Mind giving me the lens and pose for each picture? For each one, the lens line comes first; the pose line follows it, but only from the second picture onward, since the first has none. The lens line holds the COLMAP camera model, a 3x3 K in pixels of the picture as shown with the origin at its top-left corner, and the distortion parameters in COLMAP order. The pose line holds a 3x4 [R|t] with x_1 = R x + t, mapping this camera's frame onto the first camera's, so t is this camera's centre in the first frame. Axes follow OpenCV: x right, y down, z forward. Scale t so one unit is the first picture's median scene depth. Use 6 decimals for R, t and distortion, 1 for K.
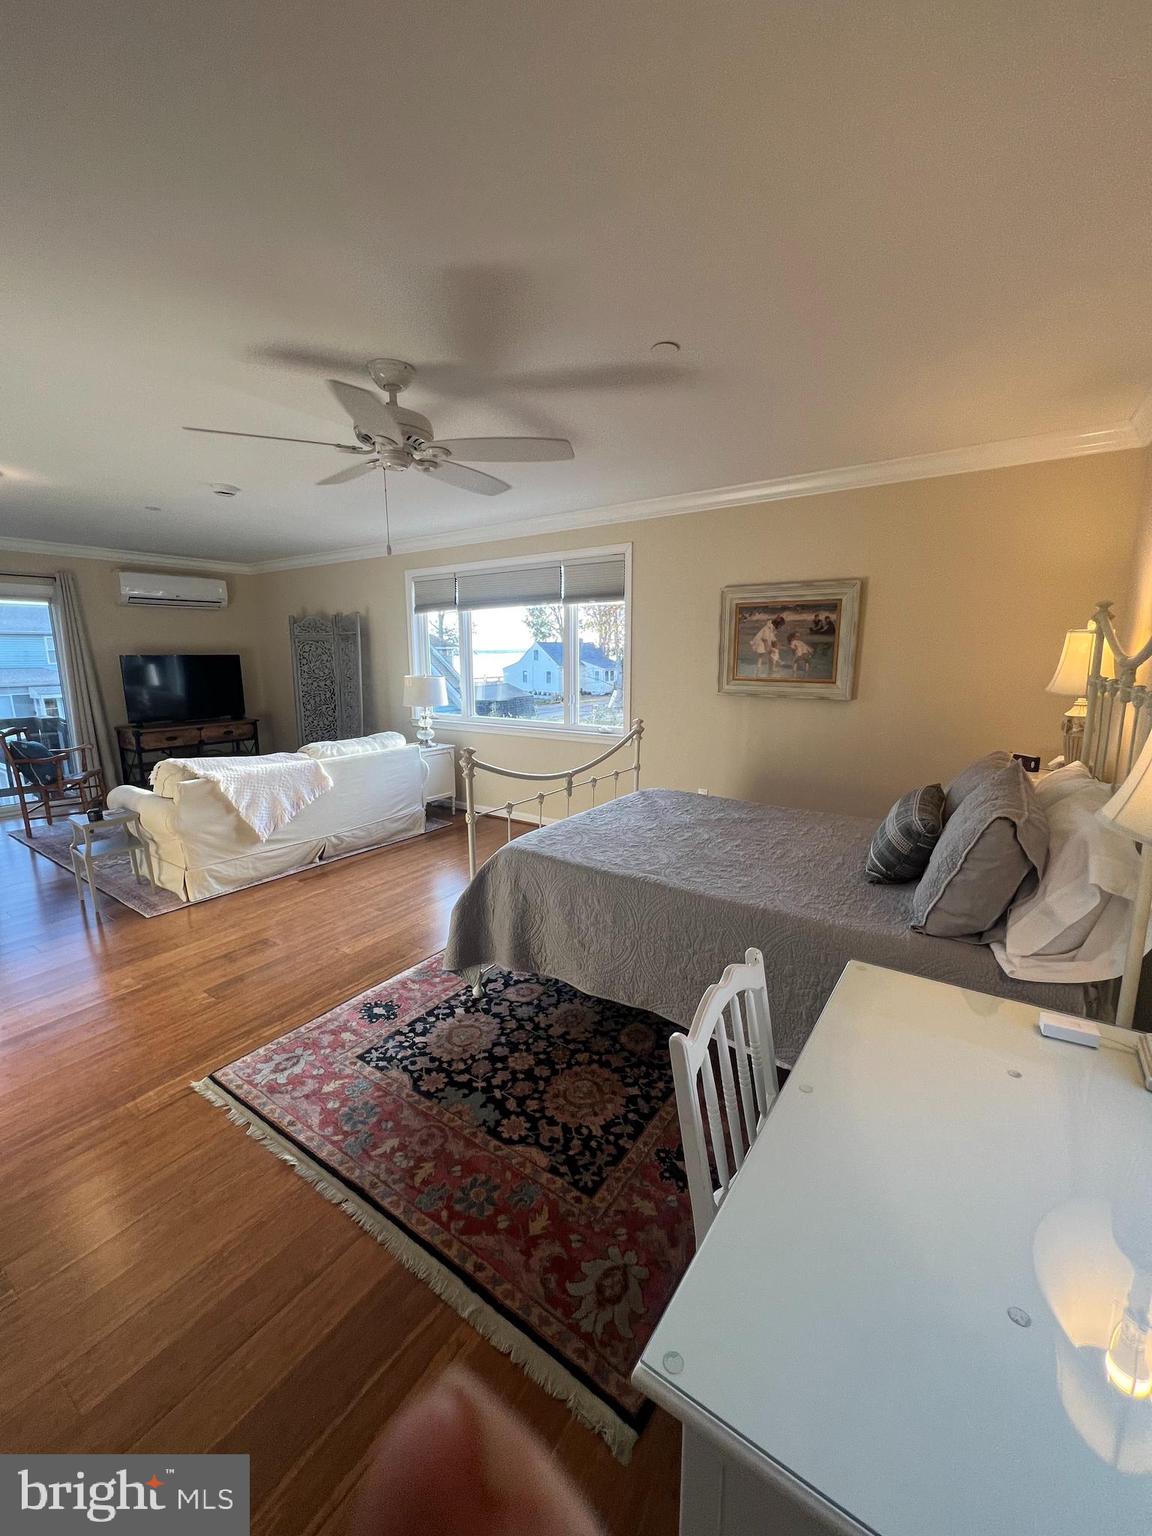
lens RADIAL K [[612.5, 0, 578.8], [0, 612.5, 769.5], [0, 0, 1]] dist [-0.002318, 0.000707]
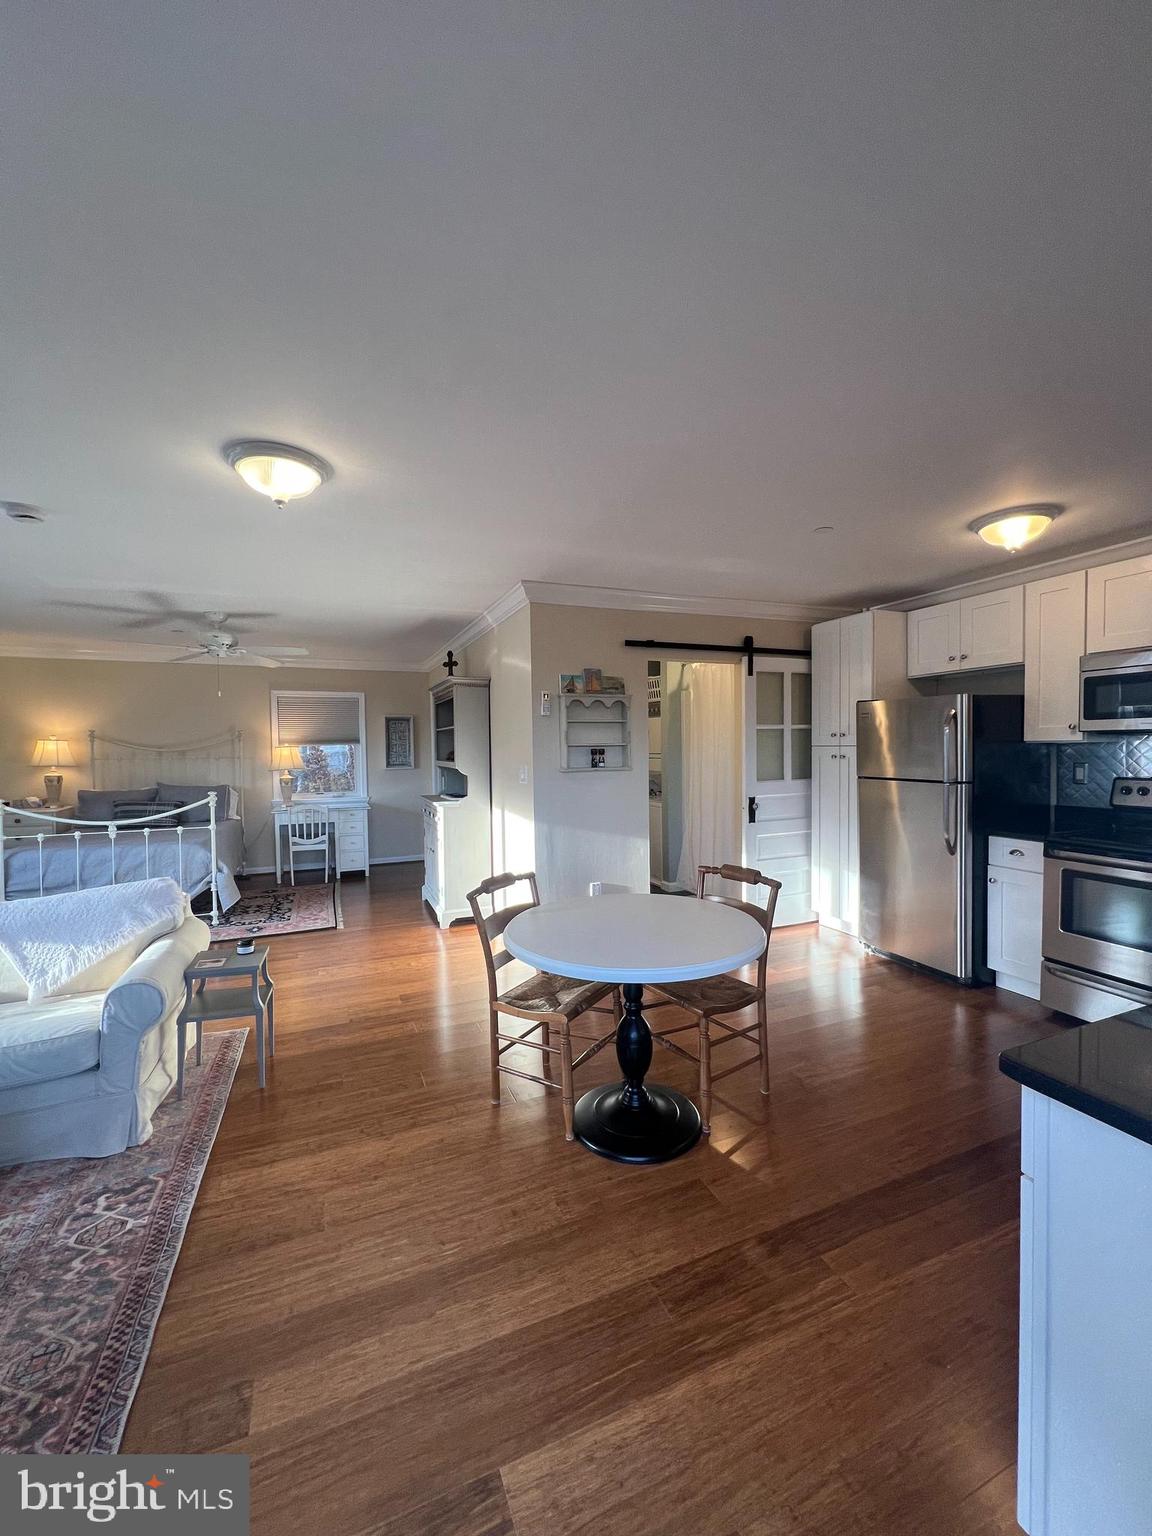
lens RADIAL K [[612.5, 0, 576.1], [0, 612.5, 768.5], [0, 0, 1]] dist [-0.002318, 0.000707]
pose [[-0.840555, -0.004528, 0.541707, -2.212736], [0.117783, 0.974516, 0.190907, -0.340951], [-0.528767, 0.224272, -0.818601, 1.937507]]
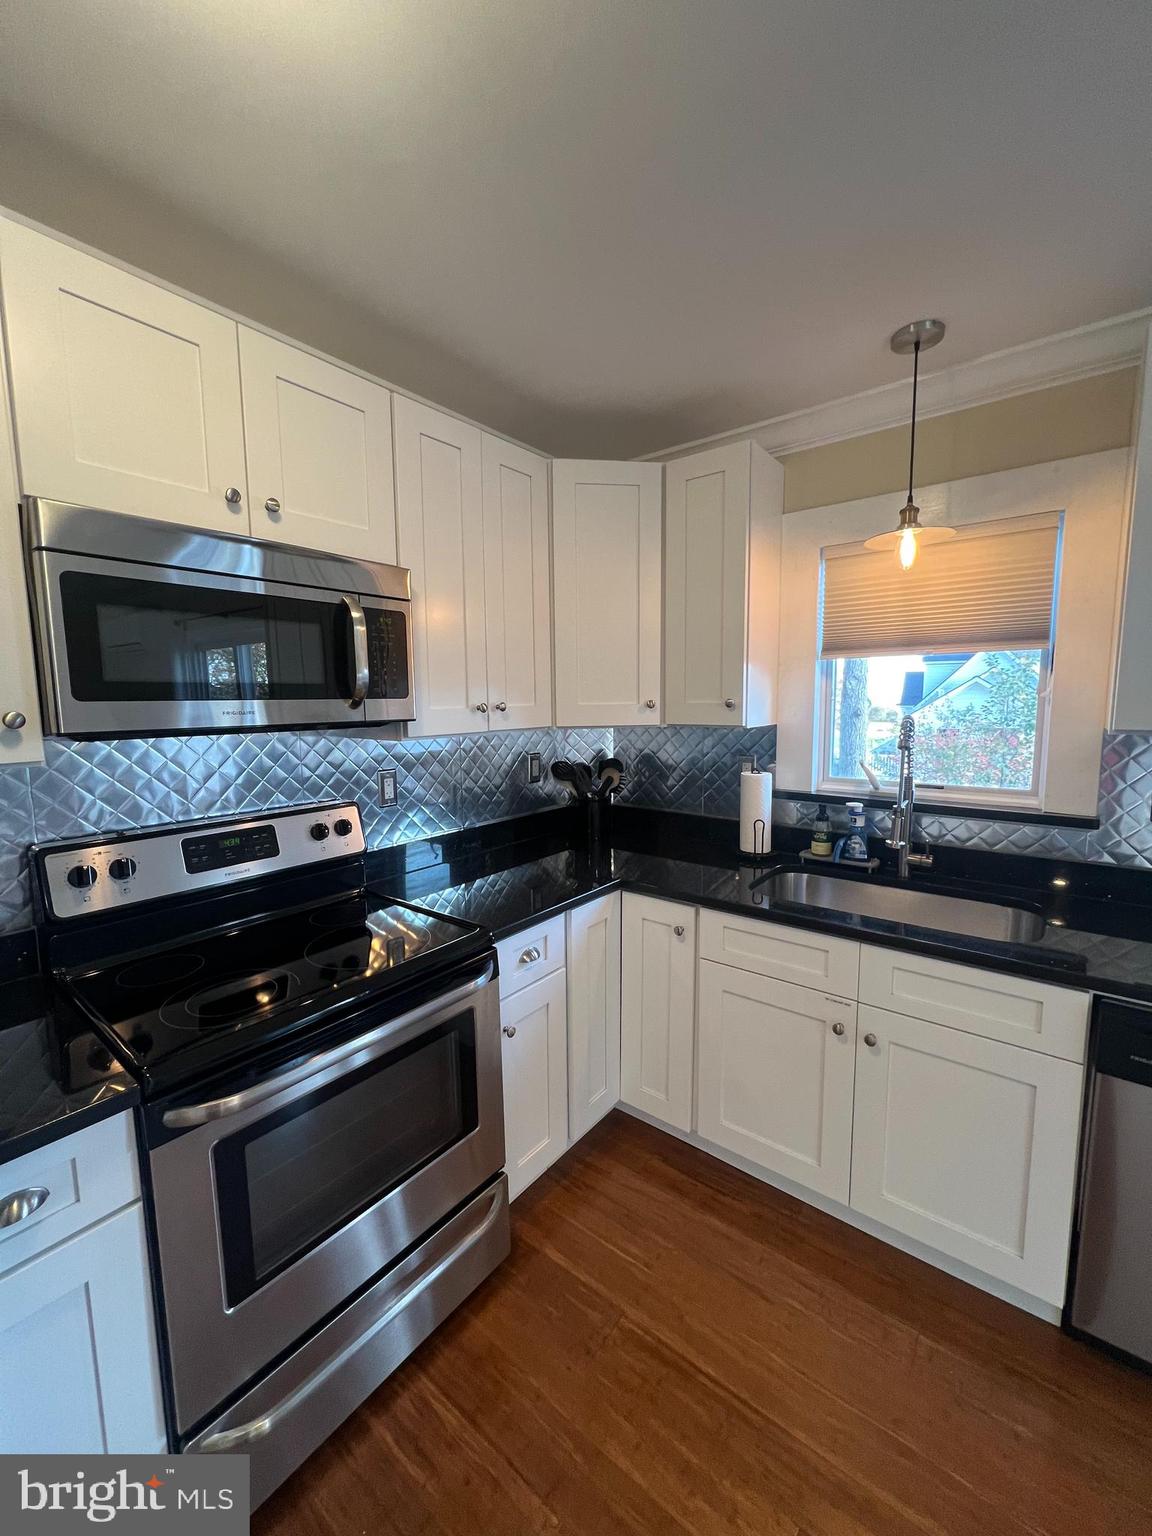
lens RADIAL K [[612.5, 0, 577.3], [0, 612.5, 766.6], [0, 0, 1]] dist [-0.002318, 0.000707]
pose [[-0.065394, 0.116765, -0.991004, -2.006593], [-0.176668, 0.976086, 0.126665, -0.141402], [0.982096, 0.183362, -0.043202, 0.674707]]
